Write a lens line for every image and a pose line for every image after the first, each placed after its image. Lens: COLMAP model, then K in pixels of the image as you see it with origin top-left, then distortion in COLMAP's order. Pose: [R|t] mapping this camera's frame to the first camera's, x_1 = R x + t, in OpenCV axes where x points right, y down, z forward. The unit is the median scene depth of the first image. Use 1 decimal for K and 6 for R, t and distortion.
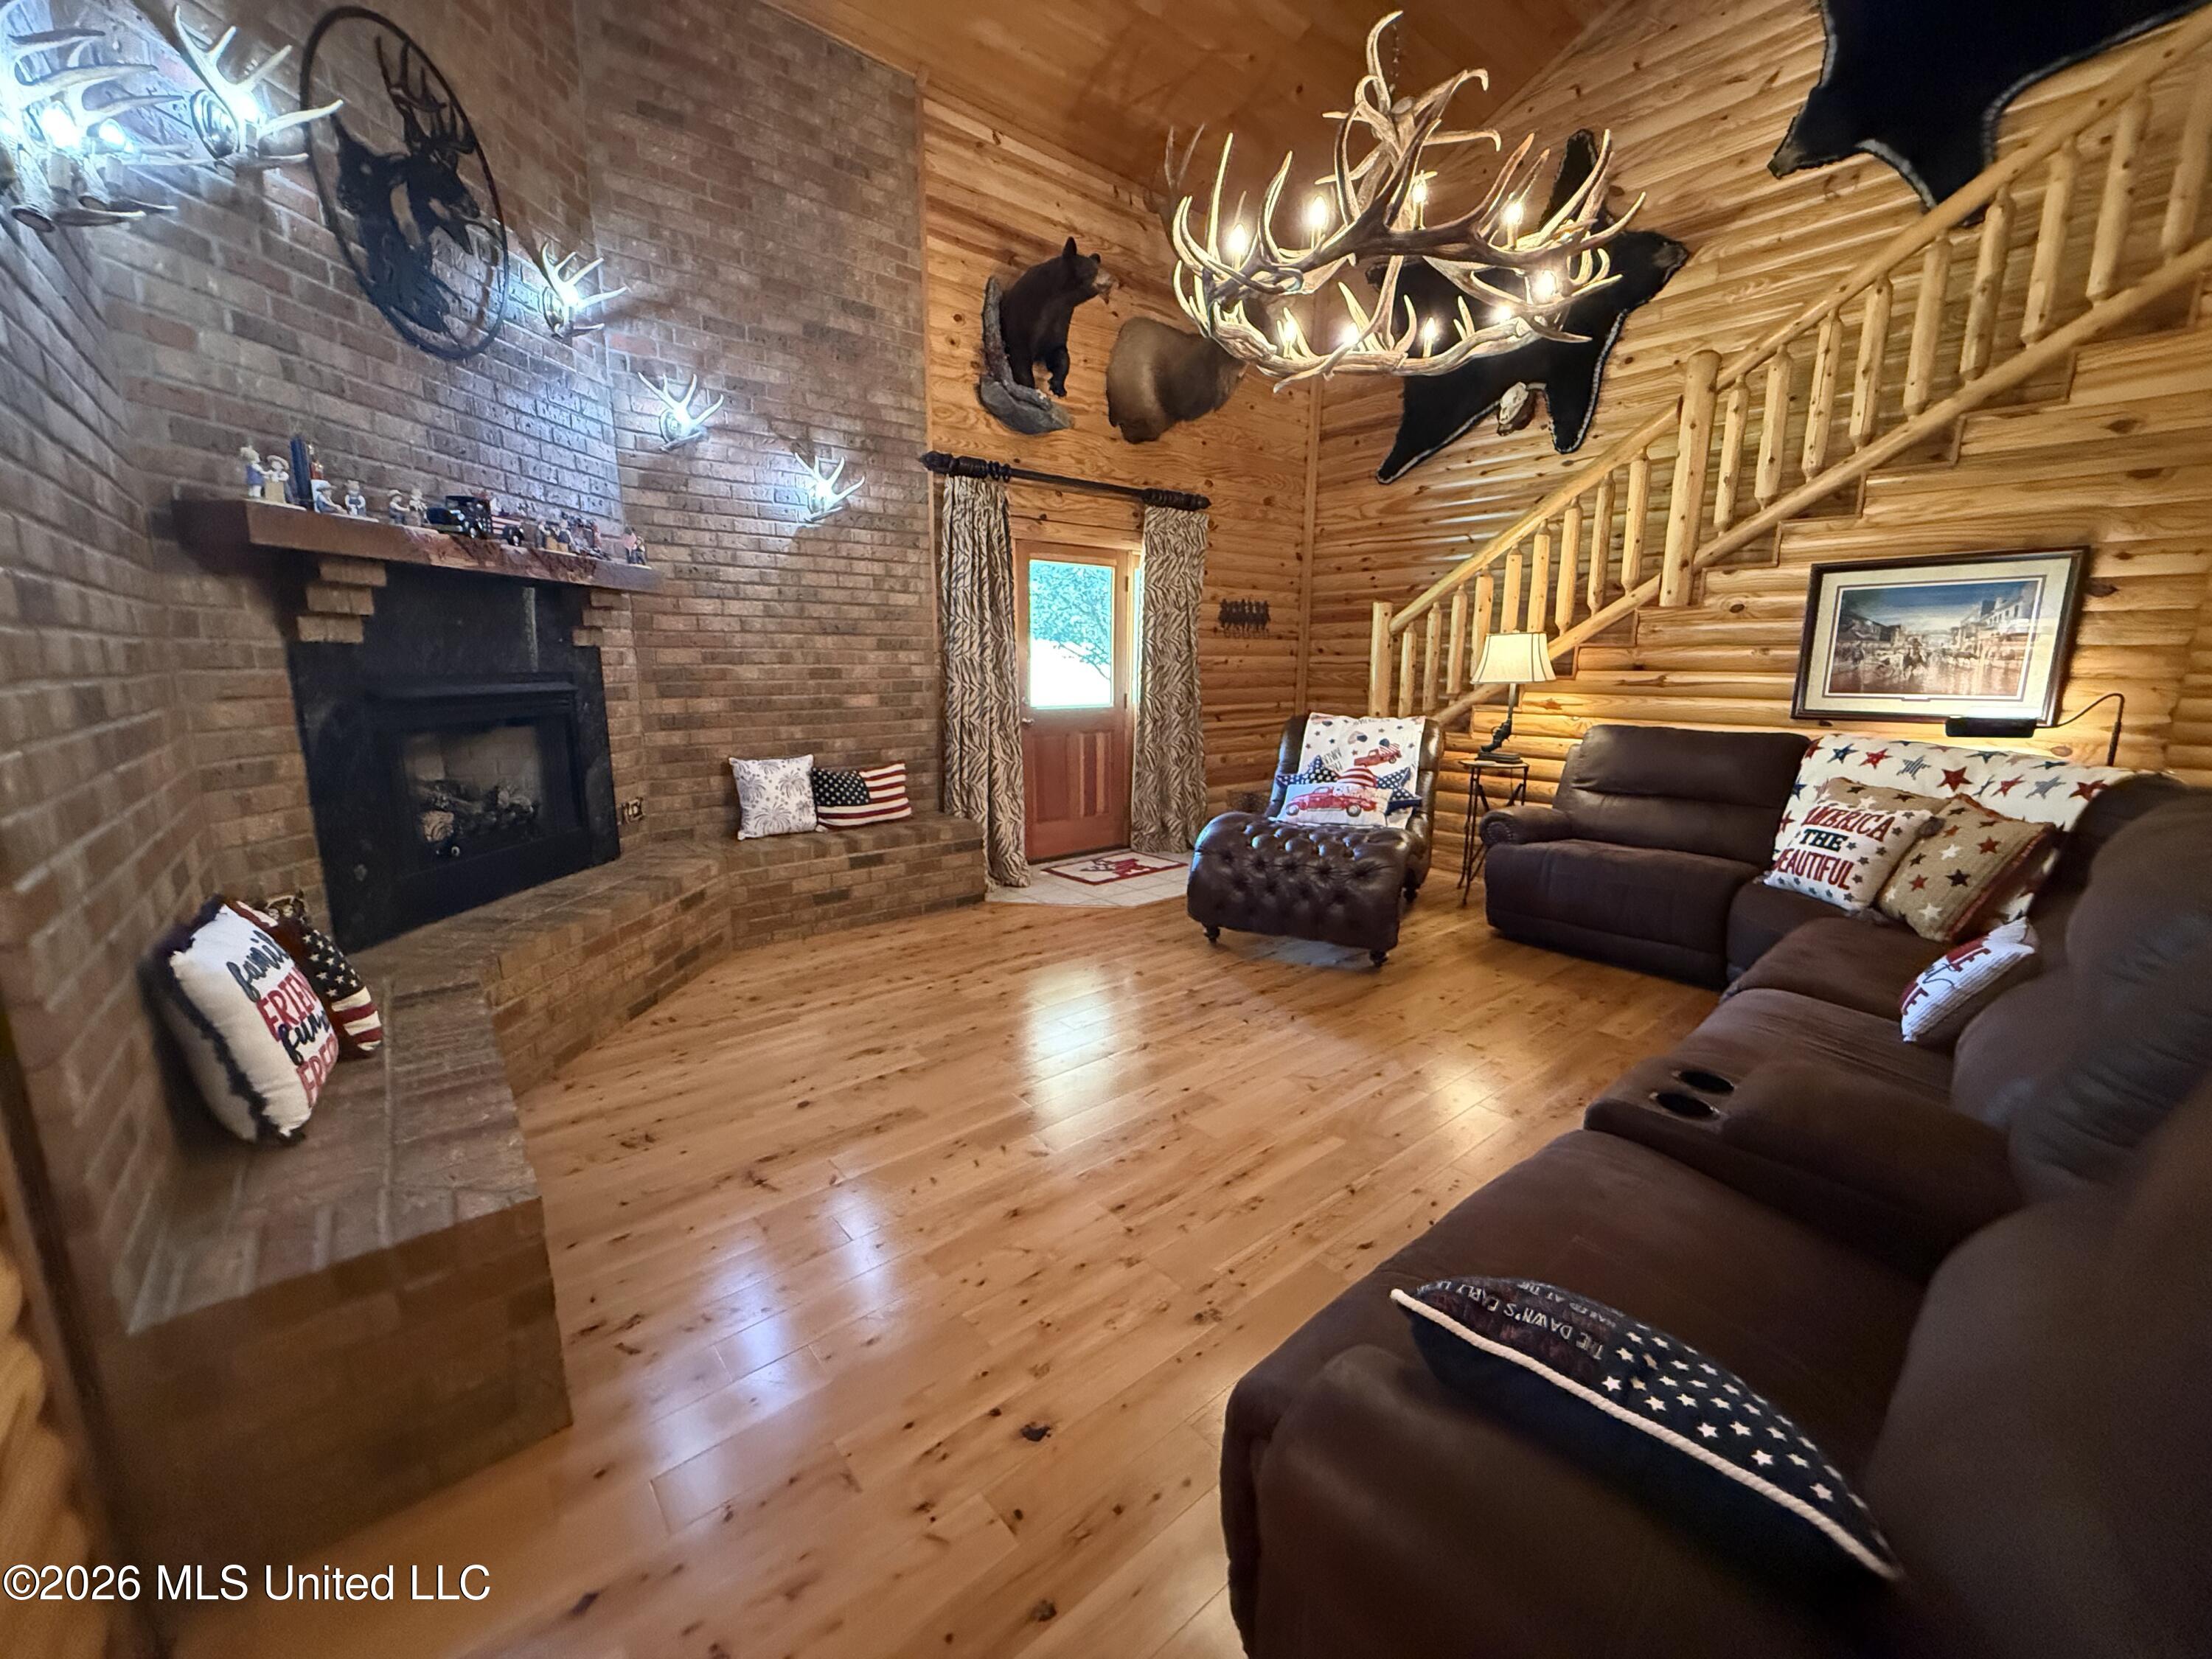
lens RADIAL K [[885.3, 0, 1100.6], [0, 885.3, 824.5], [0, 0, 1]] dist [0.000863, 0.000541]
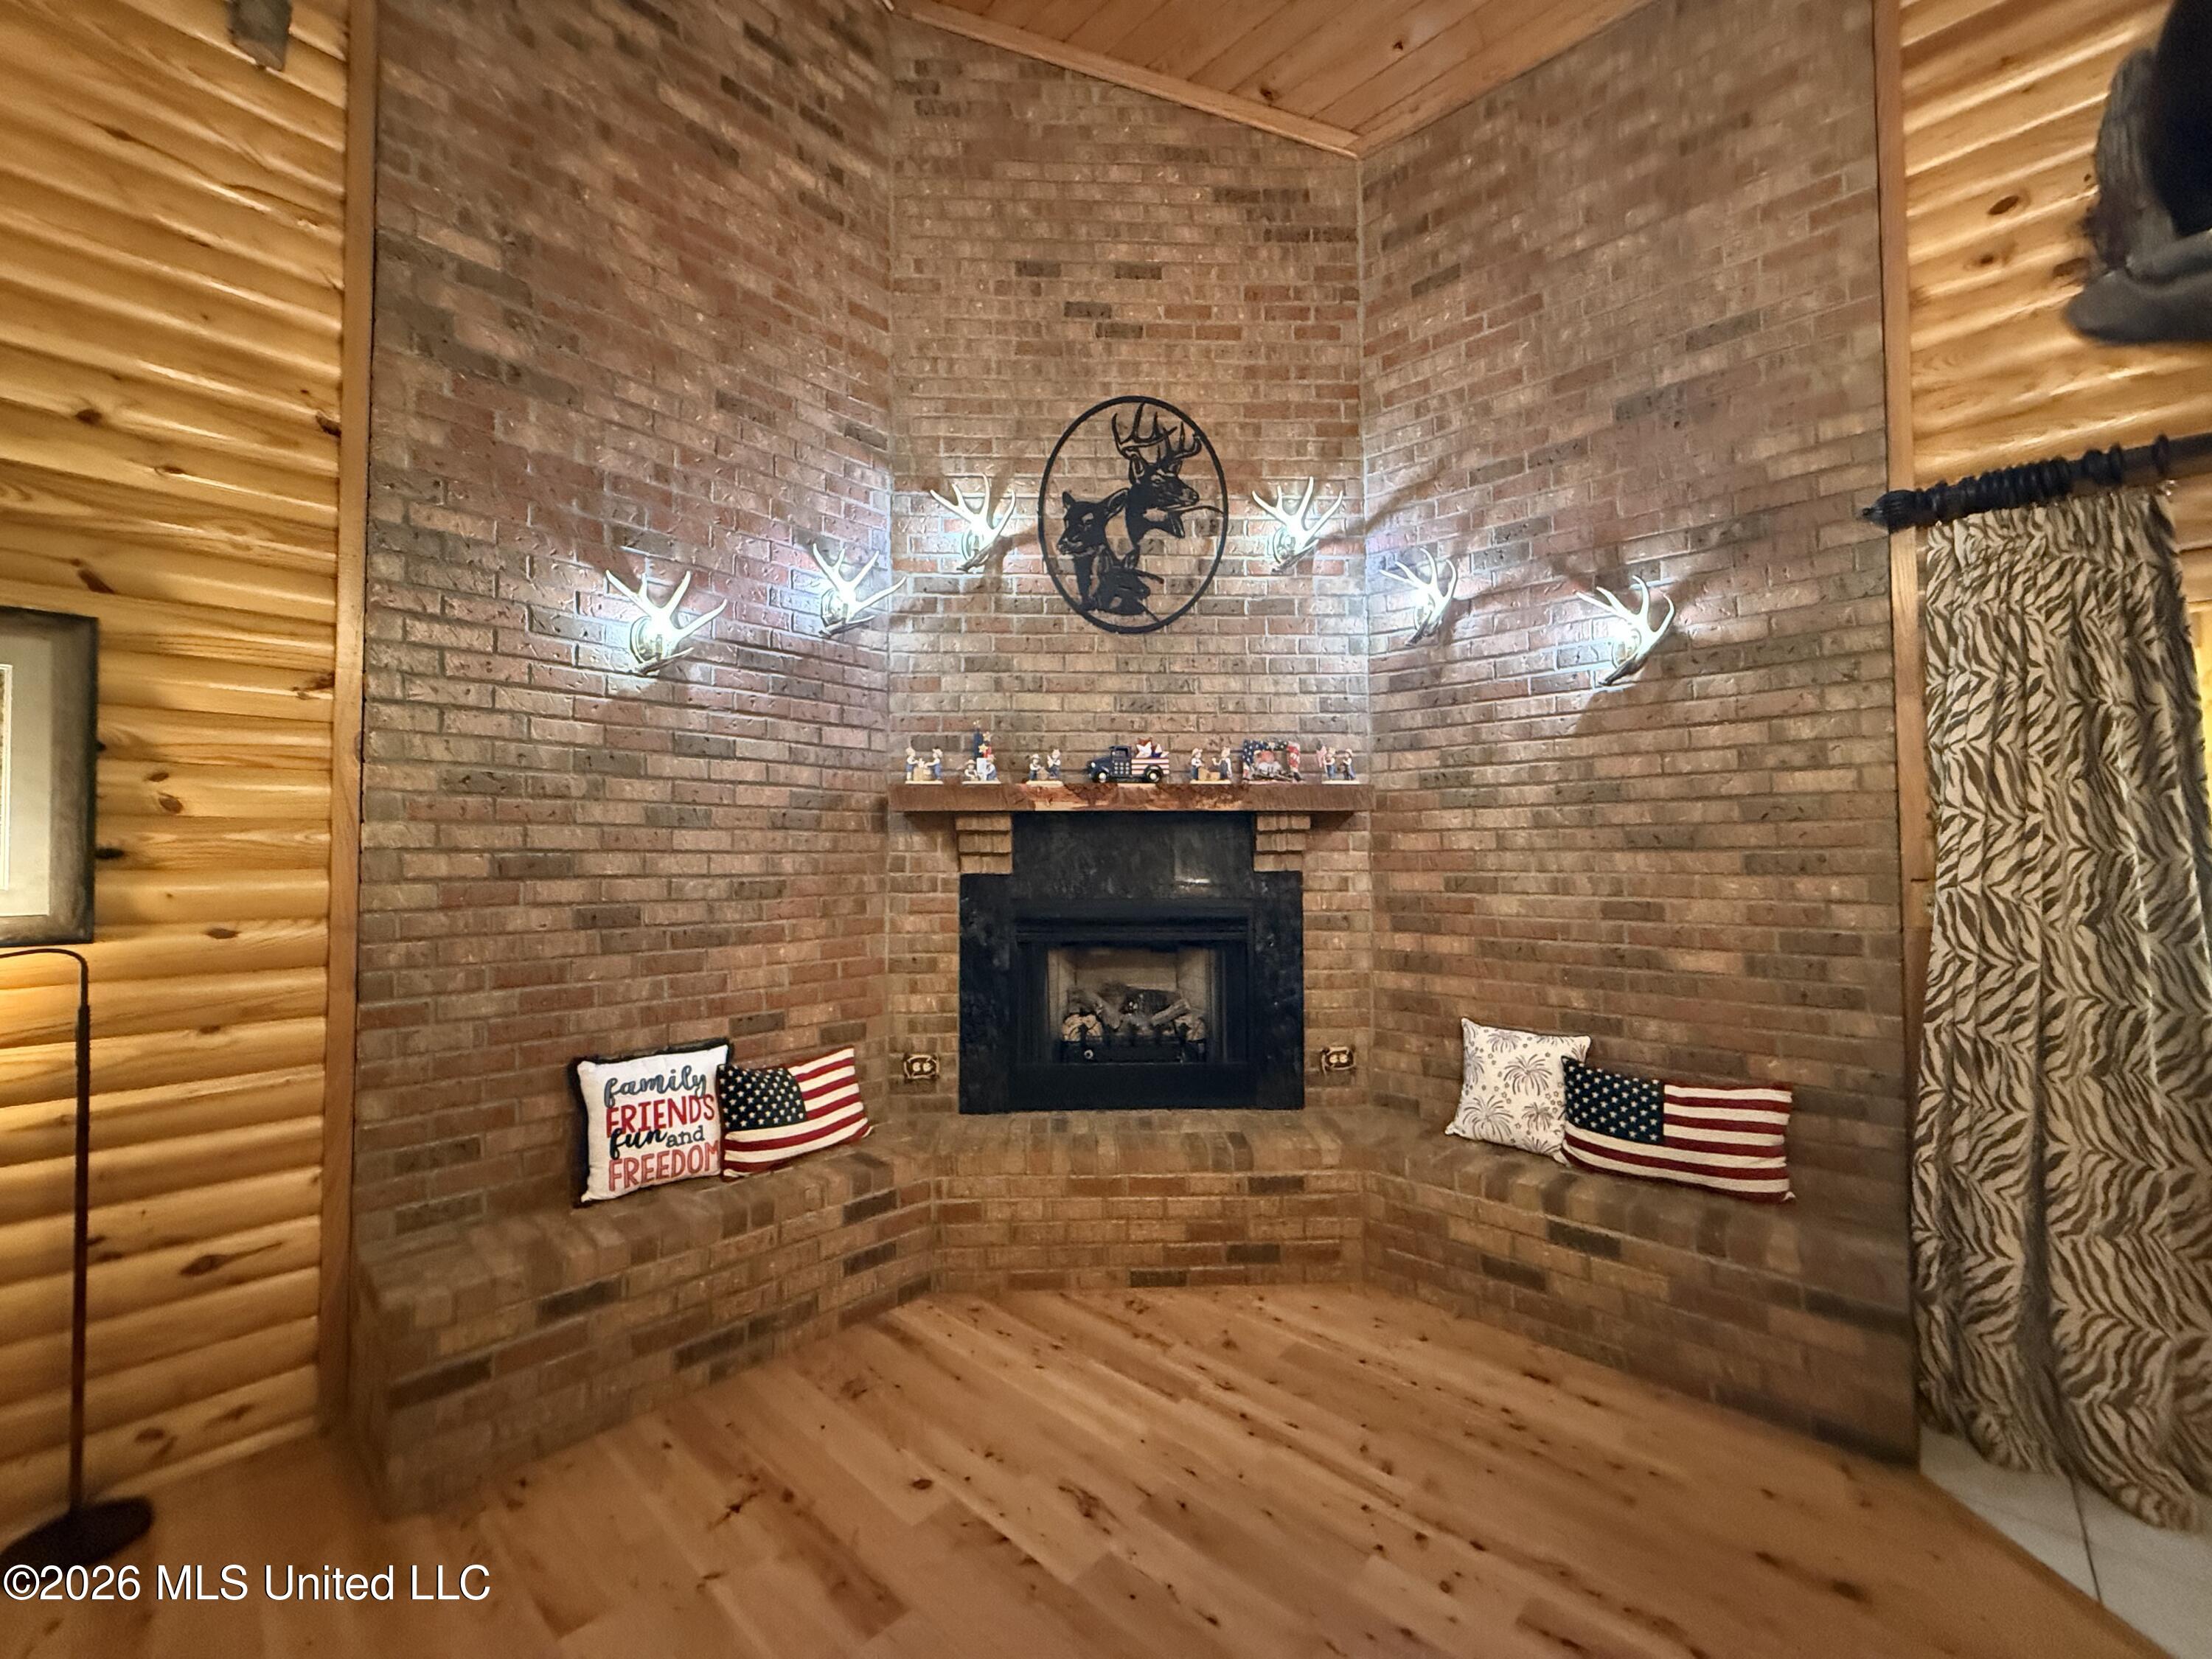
lens RADIAL K [[885.3, 0, 1100.7], [0, 885.3, 826.9], [0, 0, 1]] dist [0.000863, 0.000541]
pose [[0.126046, -0.039832, -0.991224, 0.293905], [-0.179522, 0.981781, -0.062281, -0.138263], [0.975646, 0.185796, 0.116599, 0.620031]]
